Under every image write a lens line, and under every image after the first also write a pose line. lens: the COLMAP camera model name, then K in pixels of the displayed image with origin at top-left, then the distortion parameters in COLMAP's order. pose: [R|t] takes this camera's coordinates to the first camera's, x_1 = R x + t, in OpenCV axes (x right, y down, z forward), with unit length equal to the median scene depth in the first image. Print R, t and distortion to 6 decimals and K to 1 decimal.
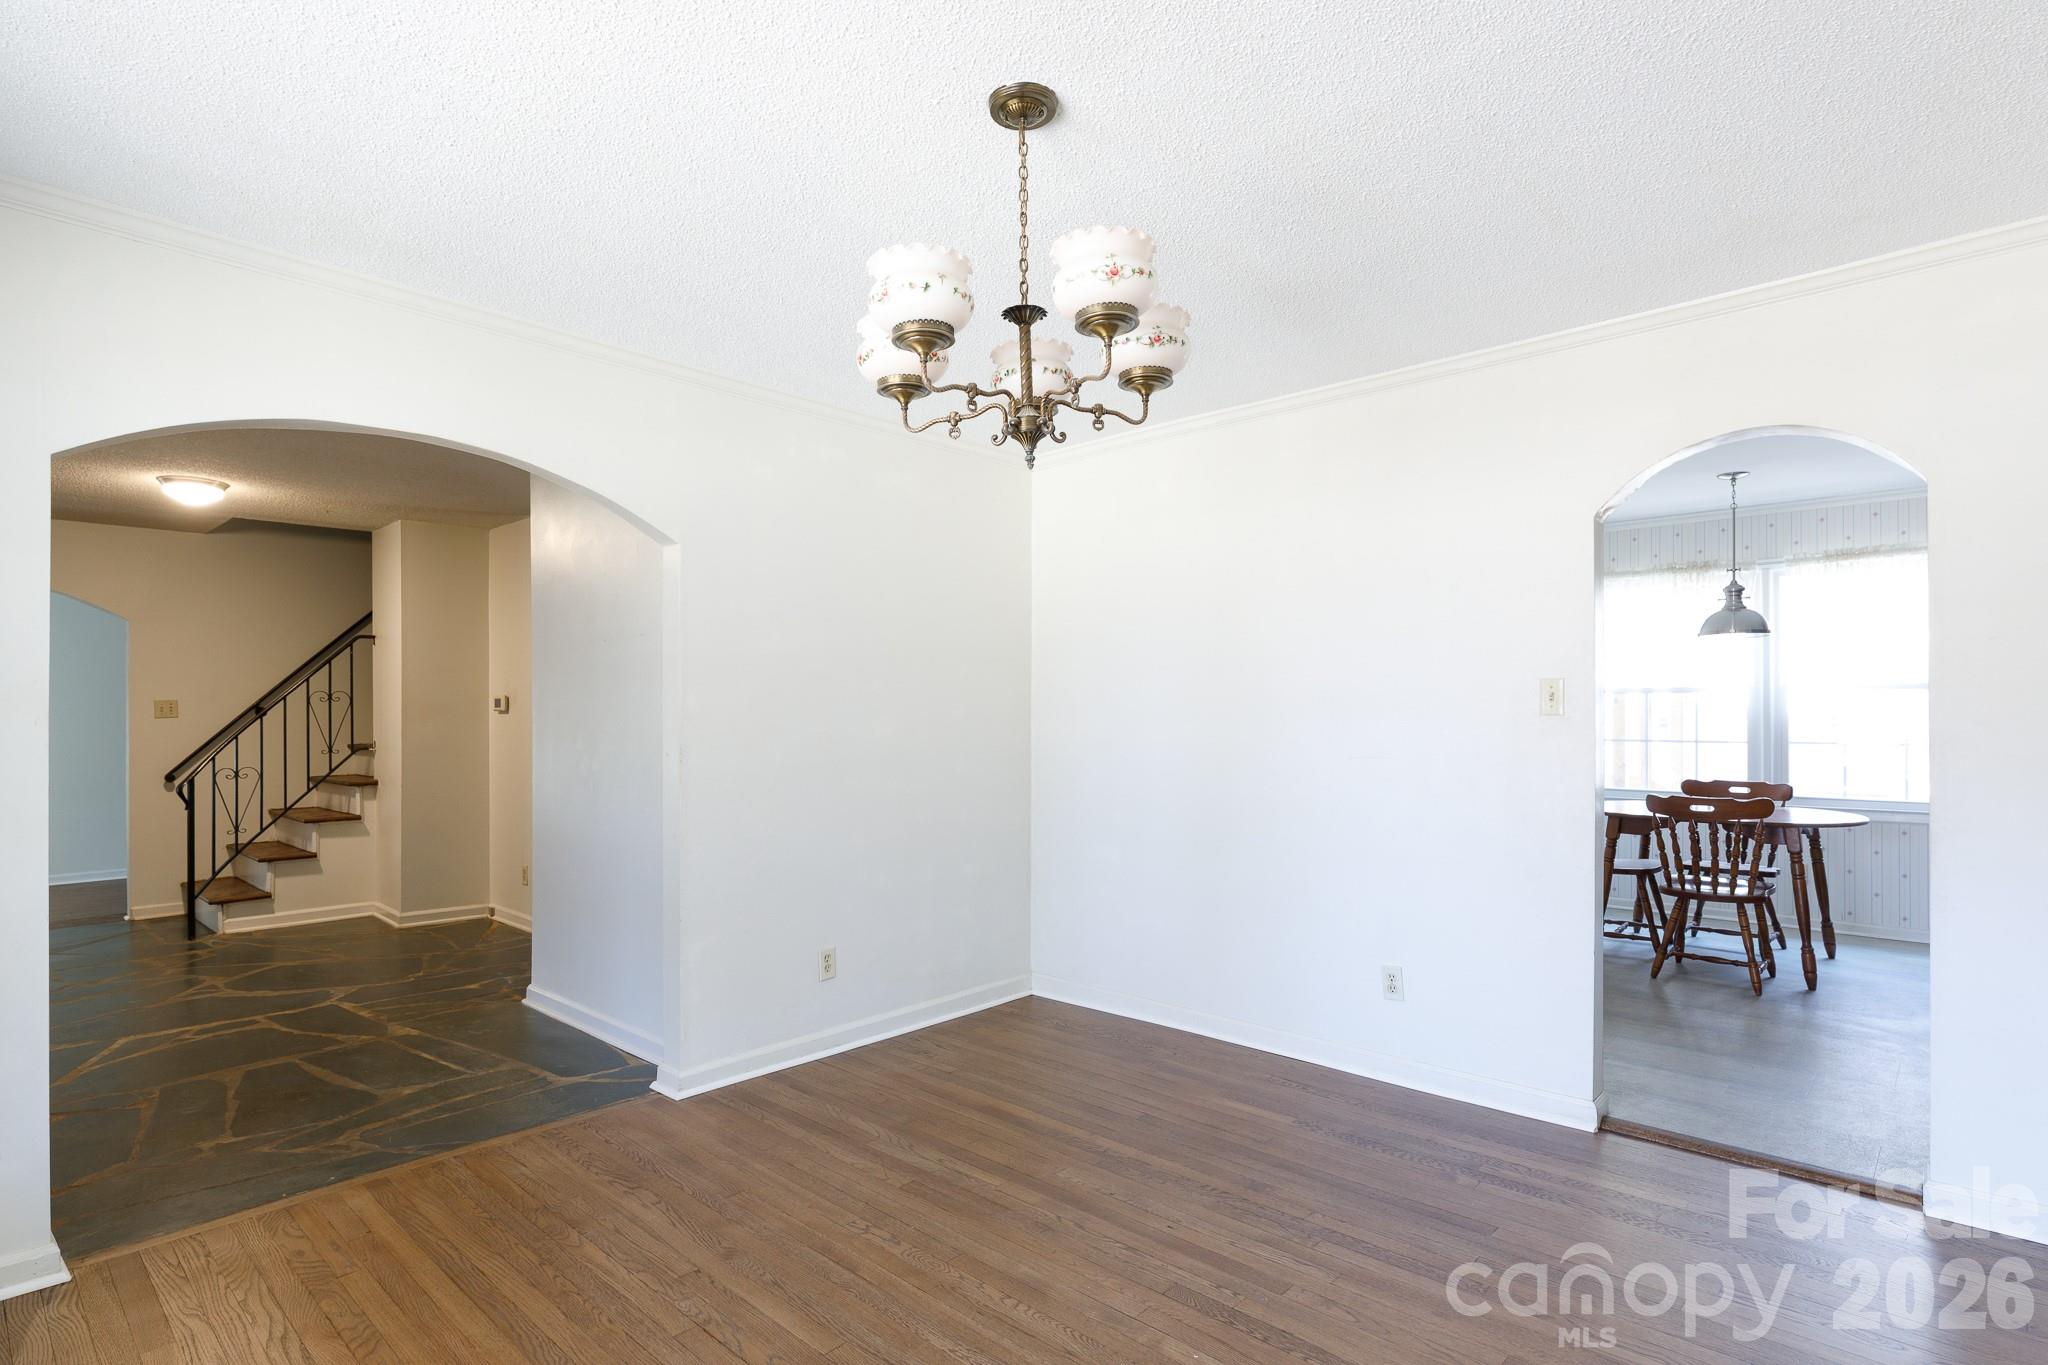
lens RADIAL K [[1023.4, 0, 1032.0], [0, 1023.4, 706.3], [0, 0, 1]] dist [-0.000594, -0.000041]
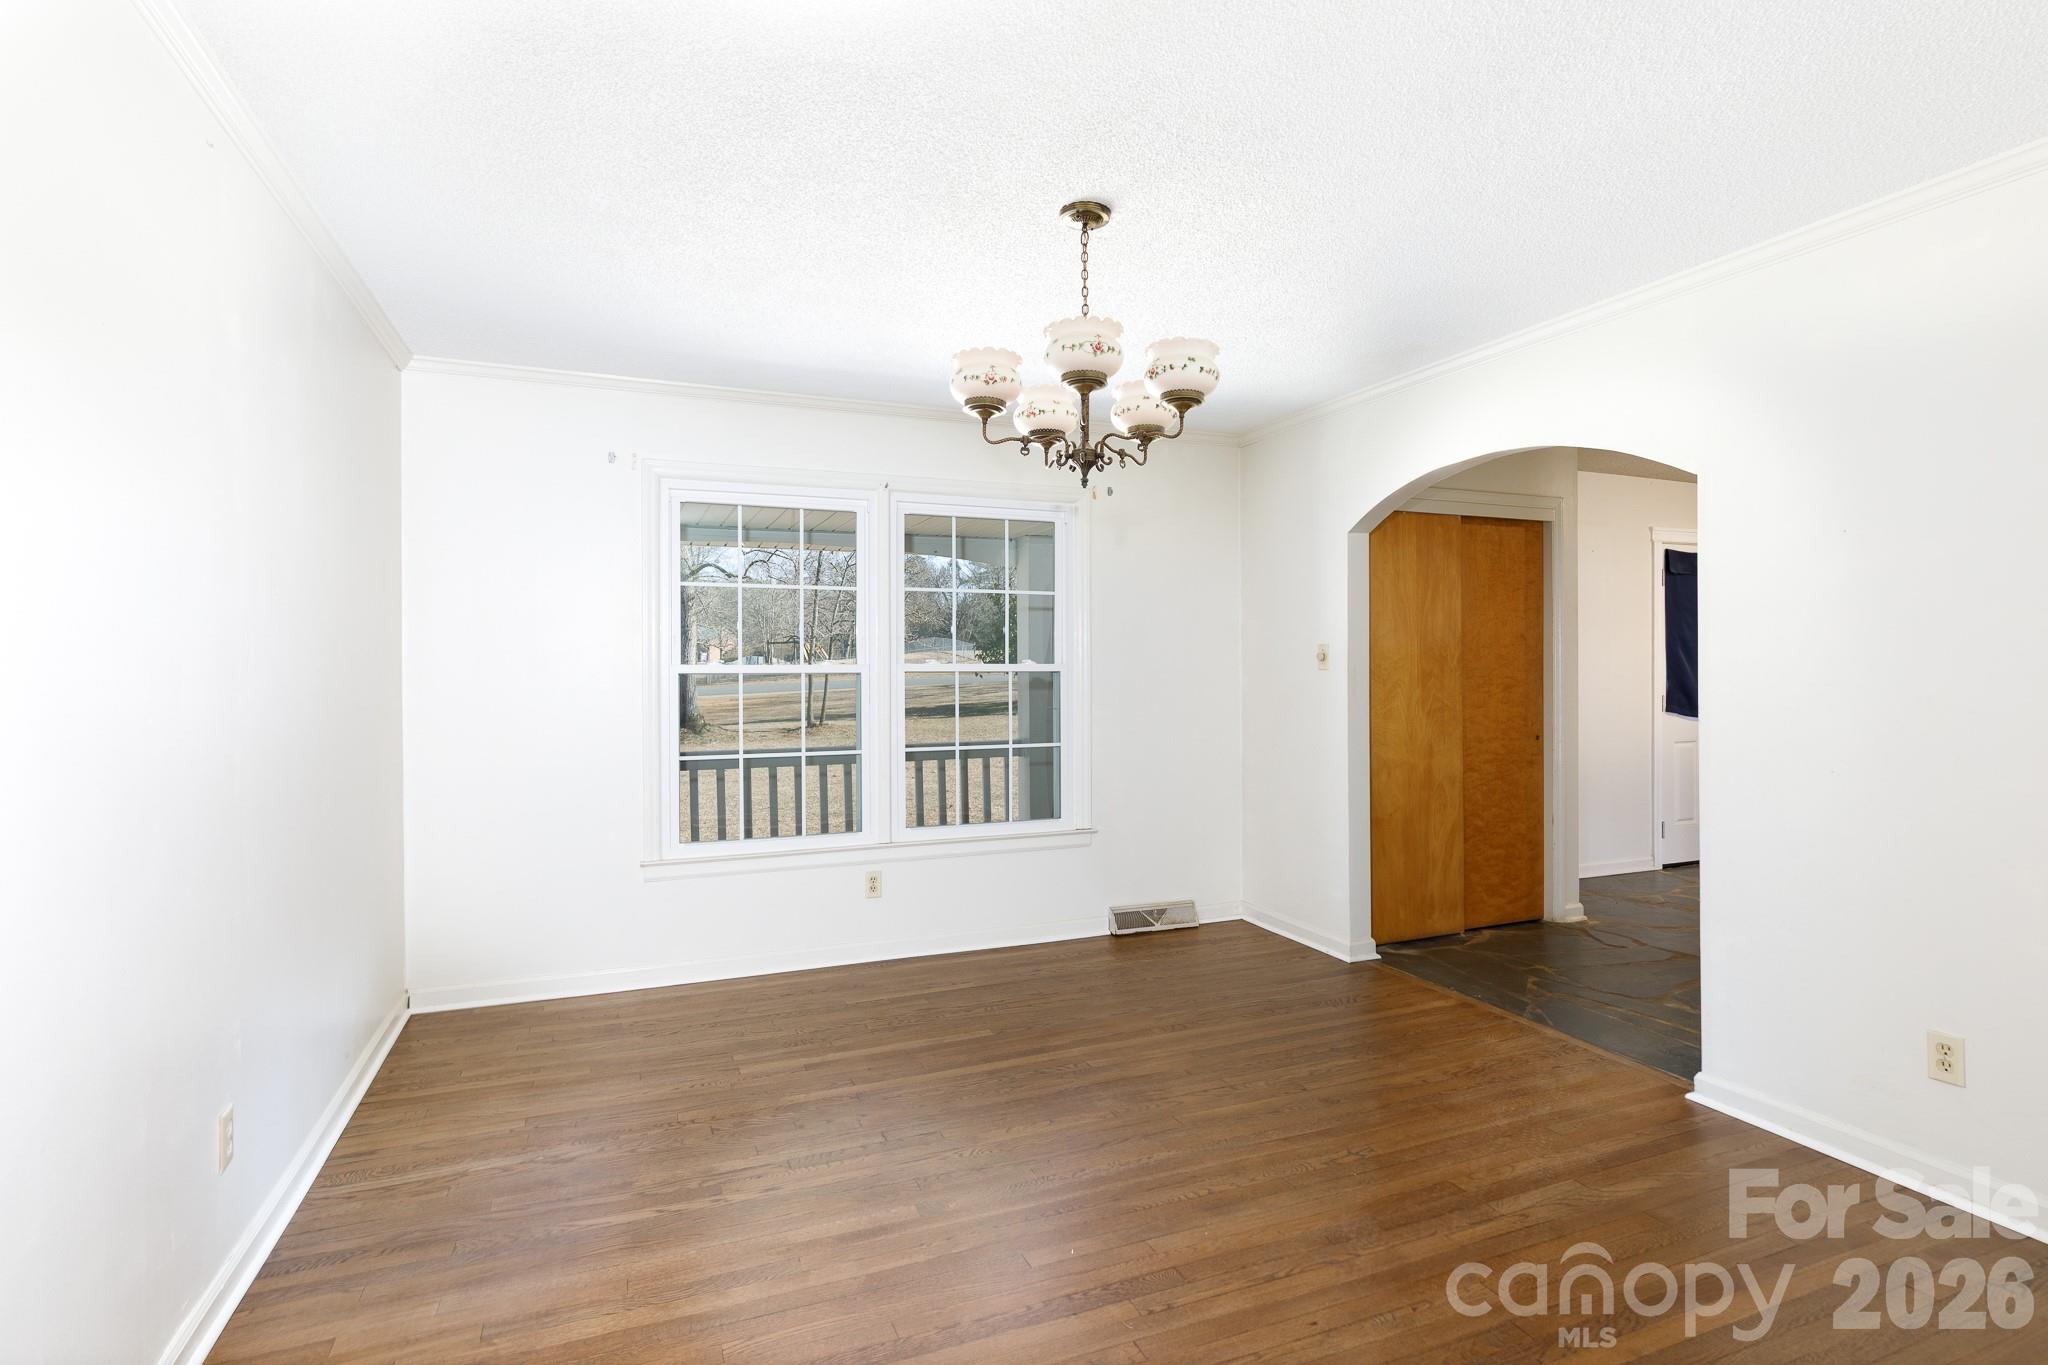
lens RADIAL K [[996.7, 0, 1031.9], [0, 996.7, 670.9], [0, 0, 1]] dist [-0.000895, 0.000673]
pose [[-0.411072, 0.008136, -0.911567, 0.808393], [0.012088, 0.999921, 0.003474, -0.002791], [0.911523, -0.009591, -0.411138, 0.979633]]
